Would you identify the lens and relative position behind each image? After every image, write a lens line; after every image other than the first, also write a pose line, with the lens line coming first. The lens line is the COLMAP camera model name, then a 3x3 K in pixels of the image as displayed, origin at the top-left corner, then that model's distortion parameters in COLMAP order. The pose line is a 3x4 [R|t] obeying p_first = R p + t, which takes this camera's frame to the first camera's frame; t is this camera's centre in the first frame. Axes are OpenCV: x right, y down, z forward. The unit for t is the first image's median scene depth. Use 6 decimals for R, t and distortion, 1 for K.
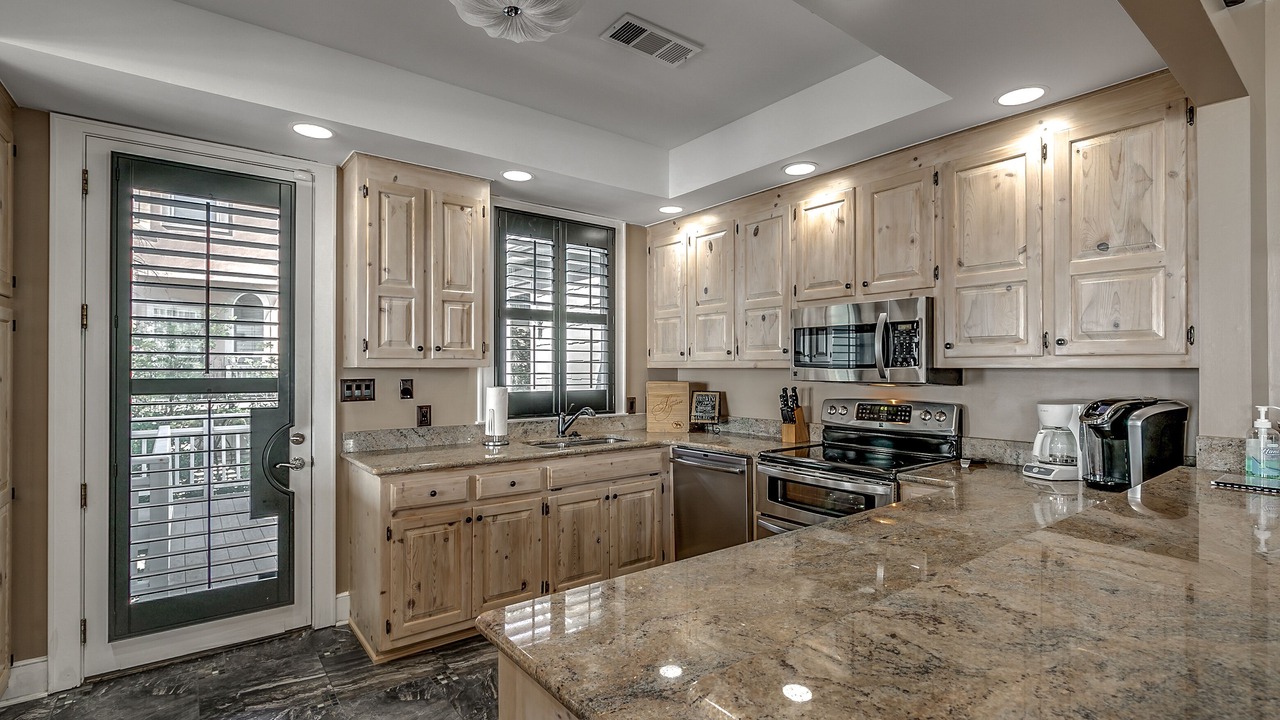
lens RADIAL K [[586.6, 0, 638.0], [0, 586.6, 364.4], [0, 0, 1]] dist [-0.000041, 0.000528]
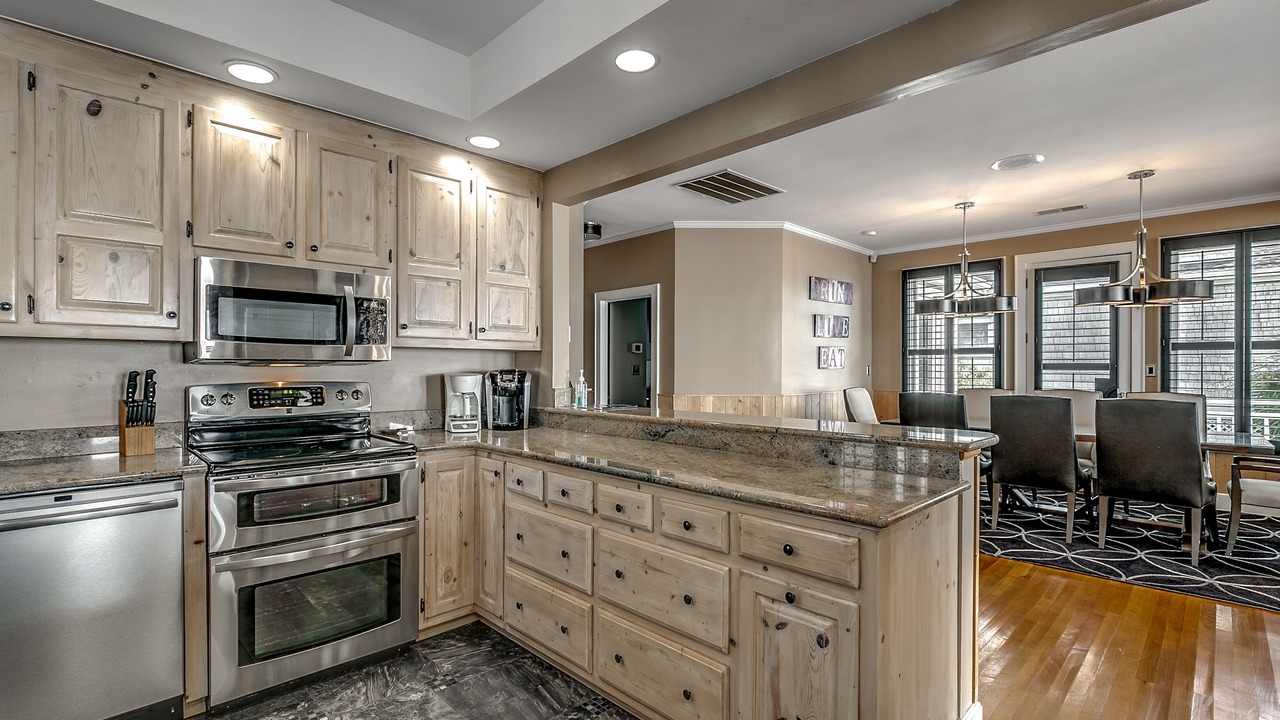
lens RADIAL K [[586.6, 0, 639.6], [0, 586.6, 364.1], [0, 0, 1]] dist [-0.000041, 0.000528]
pose [[-0.117186, 0.002890, 0.993106, -0.480039], [-0.010150, 0.999940, -0.004108, 0.030573], [-0.993058, -0.010561, -0.117150, 0.552728]]
